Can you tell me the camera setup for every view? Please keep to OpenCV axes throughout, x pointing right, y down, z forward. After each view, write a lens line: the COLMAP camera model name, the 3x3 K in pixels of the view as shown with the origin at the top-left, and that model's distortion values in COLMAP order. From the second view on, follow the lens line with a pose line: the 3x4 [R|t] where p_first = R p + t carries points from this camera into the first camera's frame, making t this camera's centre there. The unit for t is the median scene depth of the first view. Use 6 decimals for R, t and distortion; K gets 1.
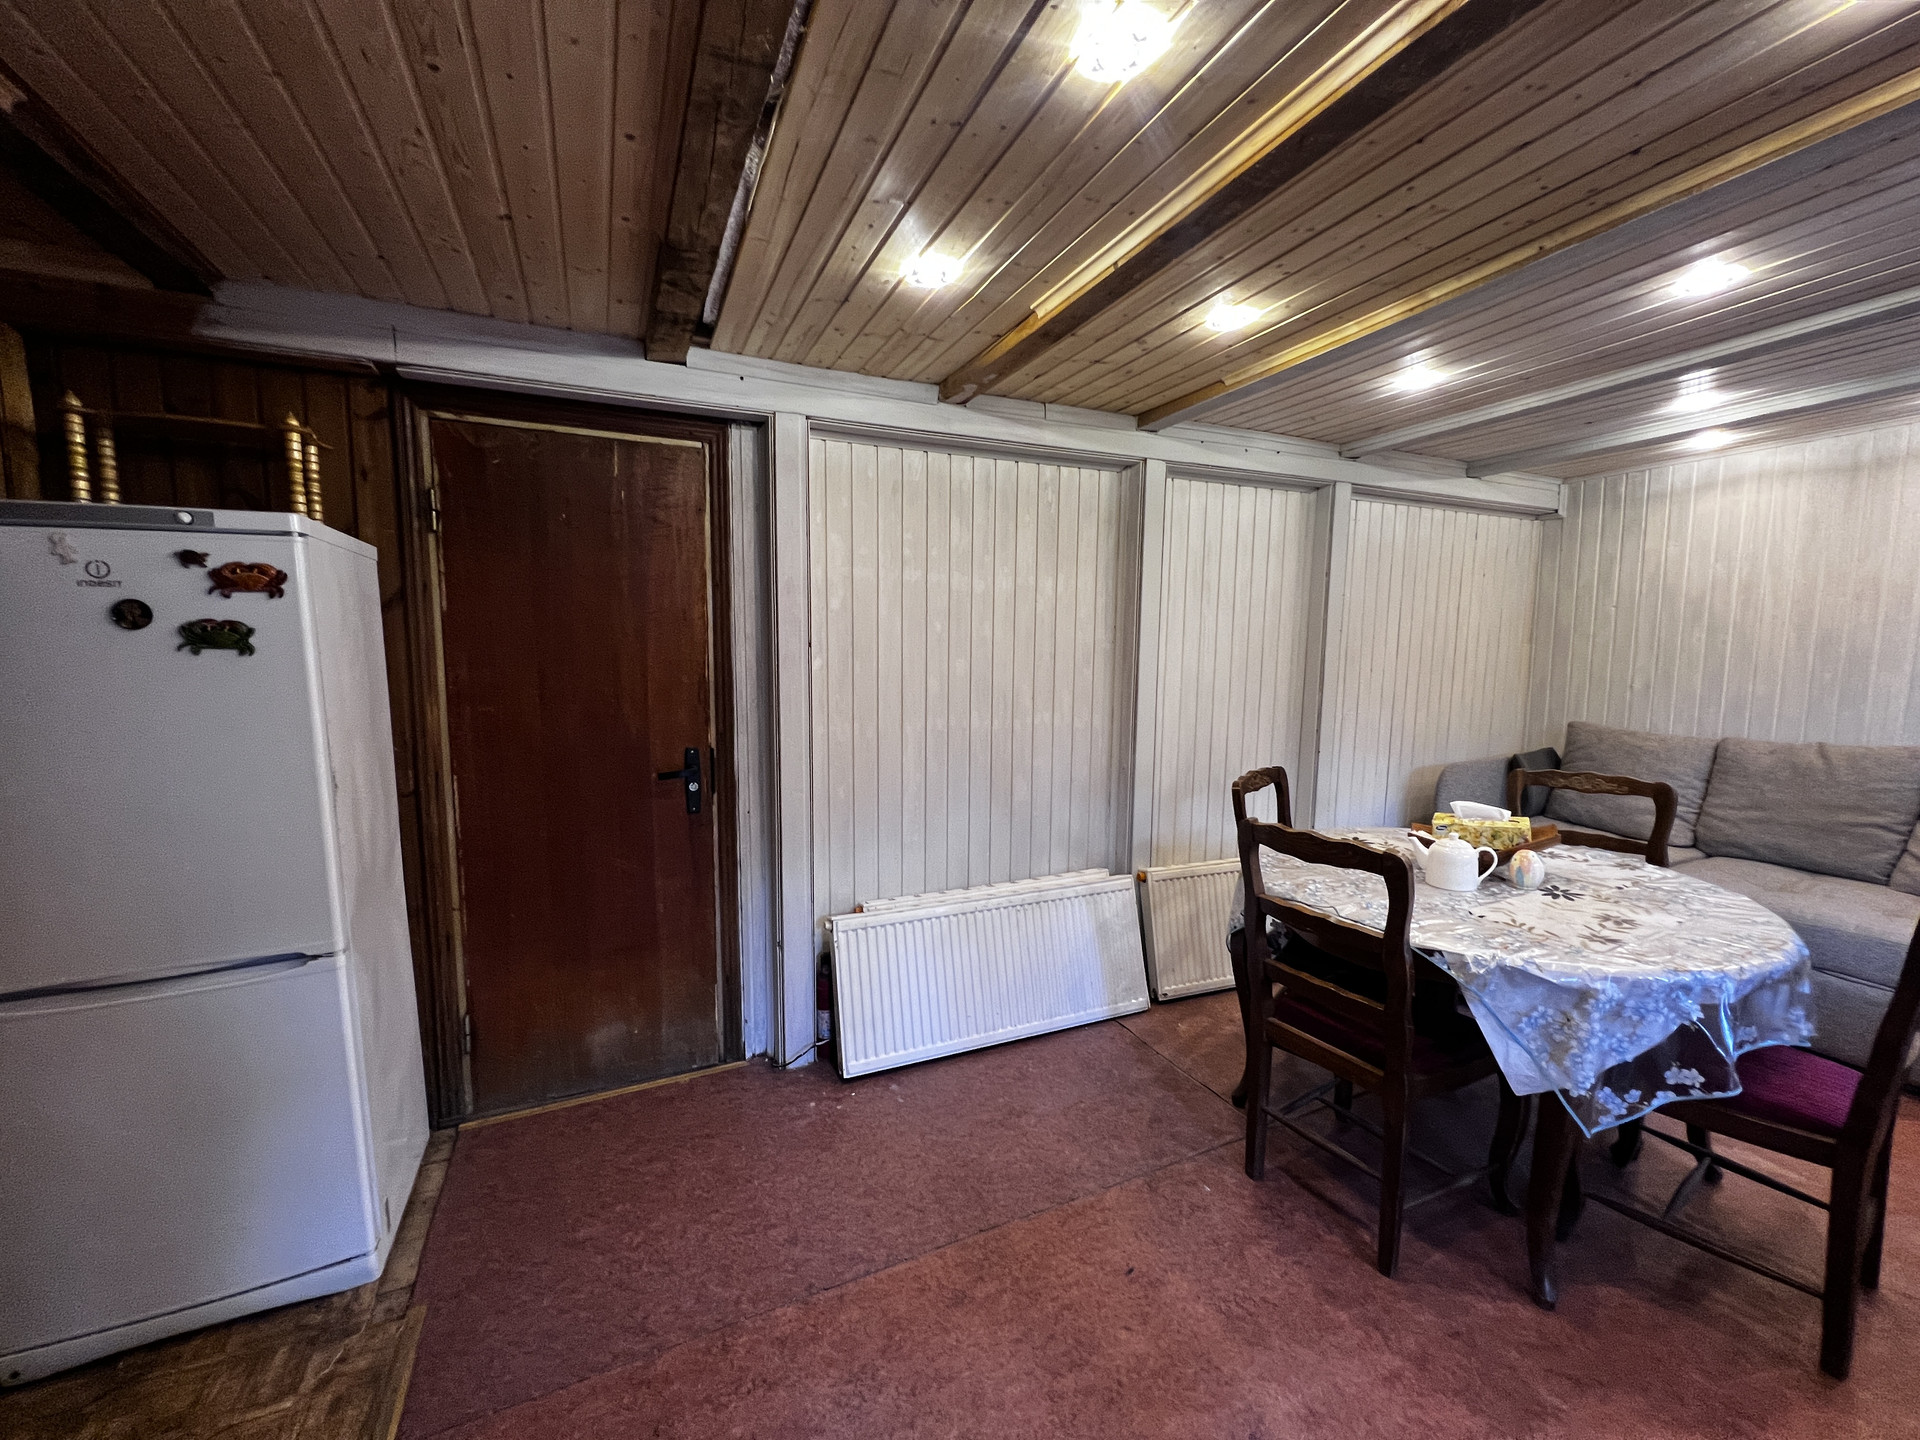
lens RADIAL K [[769.3, 0, 960.5], [0, 769.3, 724.9], [0, 0, 1]] dist [-0.001439, 0.000111]
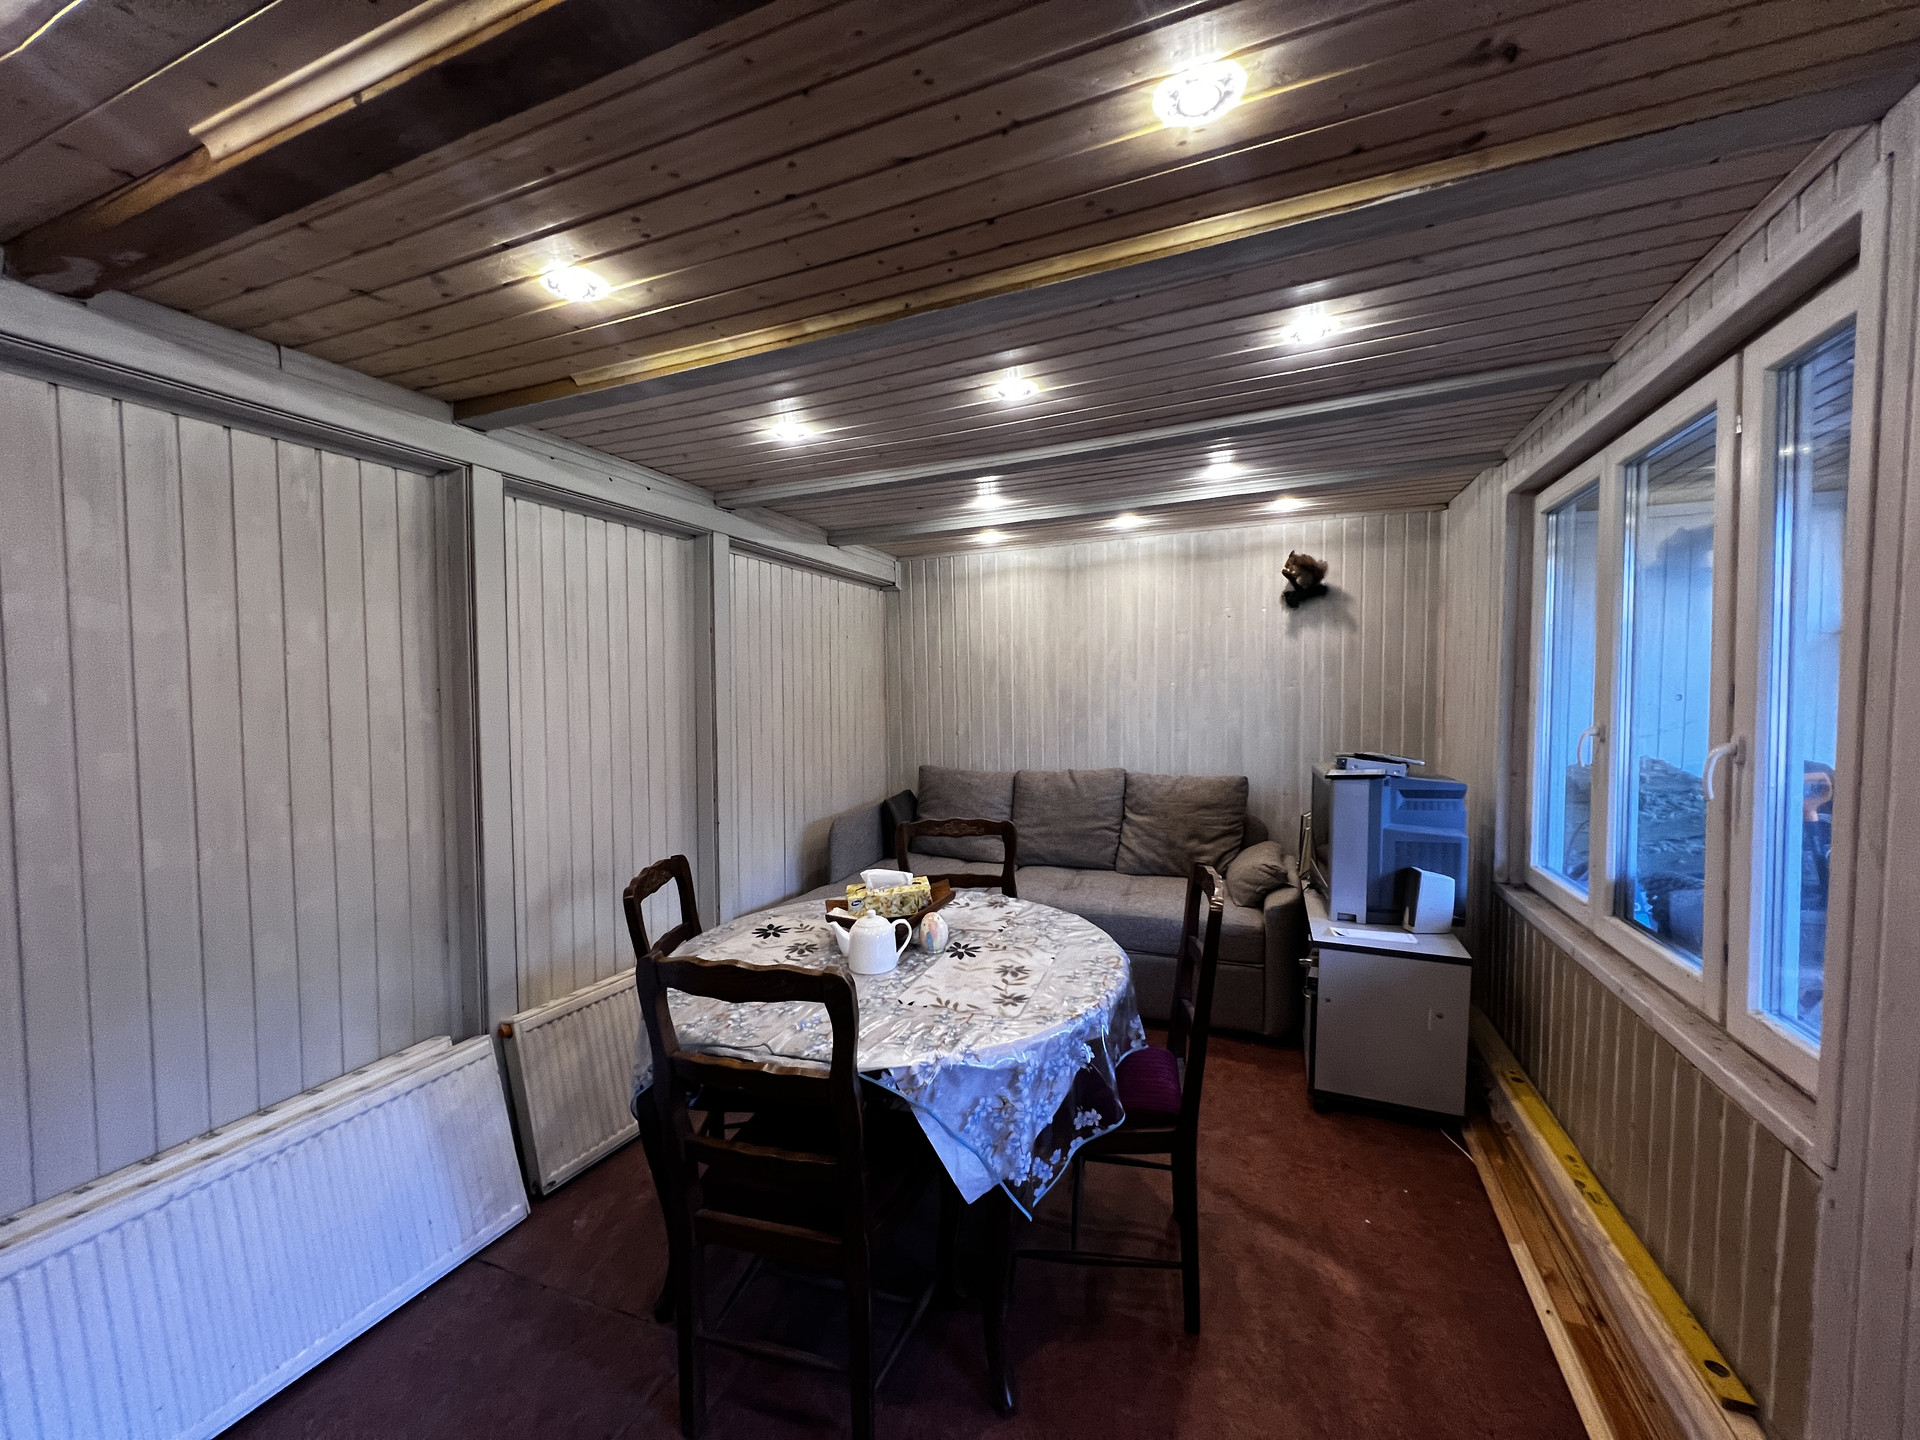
lens RADIAL K [[769.3, 0, 960.5], [0, 769.3, 724.9], [0, 0, 1]] dist [-0.001439, 0.000111]
pose [[0.722480, -0.042389, 0.690092, 0.062813], [0.089942, 0.995399, -0.033021, -0.030703], [-0.685517, 0.085925, 0.722968, 0.169085]]
